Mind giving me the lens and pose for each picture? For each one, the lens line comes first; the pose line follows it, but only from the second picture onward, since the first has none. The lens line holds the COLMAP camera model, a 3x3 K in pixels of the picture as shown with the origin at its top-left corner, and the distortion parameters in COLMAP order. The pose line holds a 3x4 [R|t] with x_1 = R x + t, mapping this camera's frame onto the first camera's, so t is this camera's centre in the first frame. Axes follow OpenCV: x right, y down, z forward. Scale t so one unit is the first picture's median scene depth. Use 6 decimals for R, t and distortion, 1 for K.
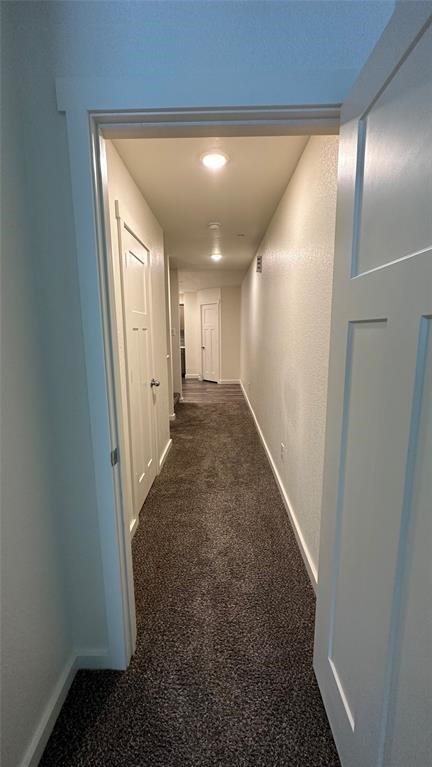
lens RADIAL K [[310.3, 0, 219.5], [0, 310.3, 385.9], [0, 0, 1]] dist [0.003342, 0.000143]
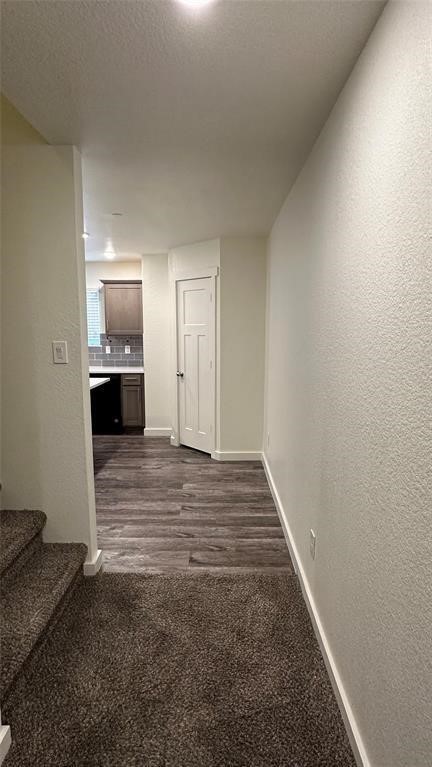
lens RADIAL K [[401.1, 0, 216.0], [0, 401.1, 382.0], [0, 0, 1]] dist [-0.001417, -0.000013]
pose [[0.999864, 0.011779, -0.011578, 0.005769], [-0.012375, 0.998526, -0.052854, -0.088881], [0.010938, 0.052990, 0.998535, 0.444906]]
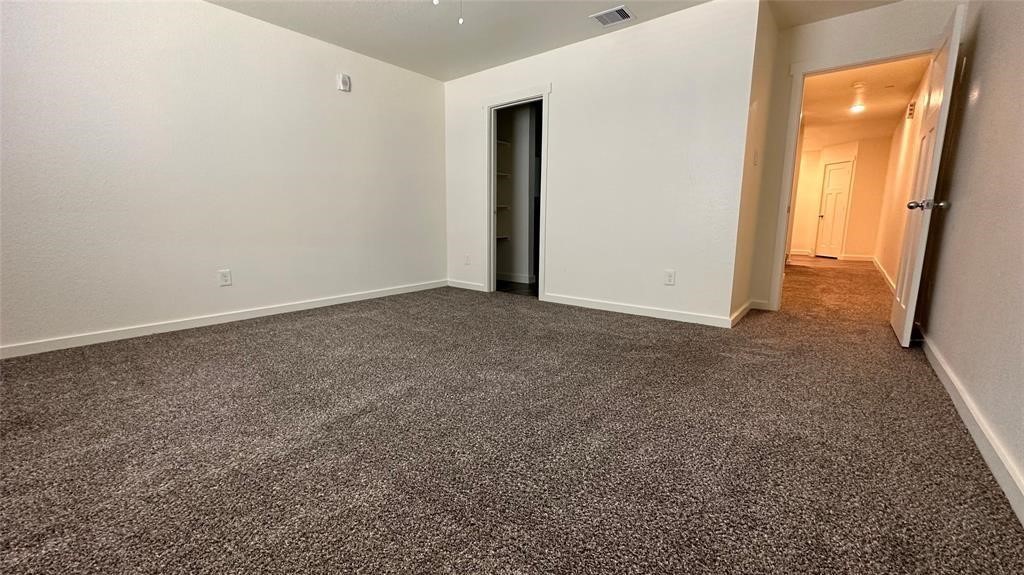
lens RADIAL K [[414.3, 0, 508.3], [0, 414.3, 290.8], [0, 0, 1]] dist [0.003342, 0.000143]
pose [[0.777930, 0.114436, -0.617843, 0.005217], [-0.118742, 0.992333, 0.034290, 0.146312], [0.617030, 0.046689, 0.785554, -0.413929]]
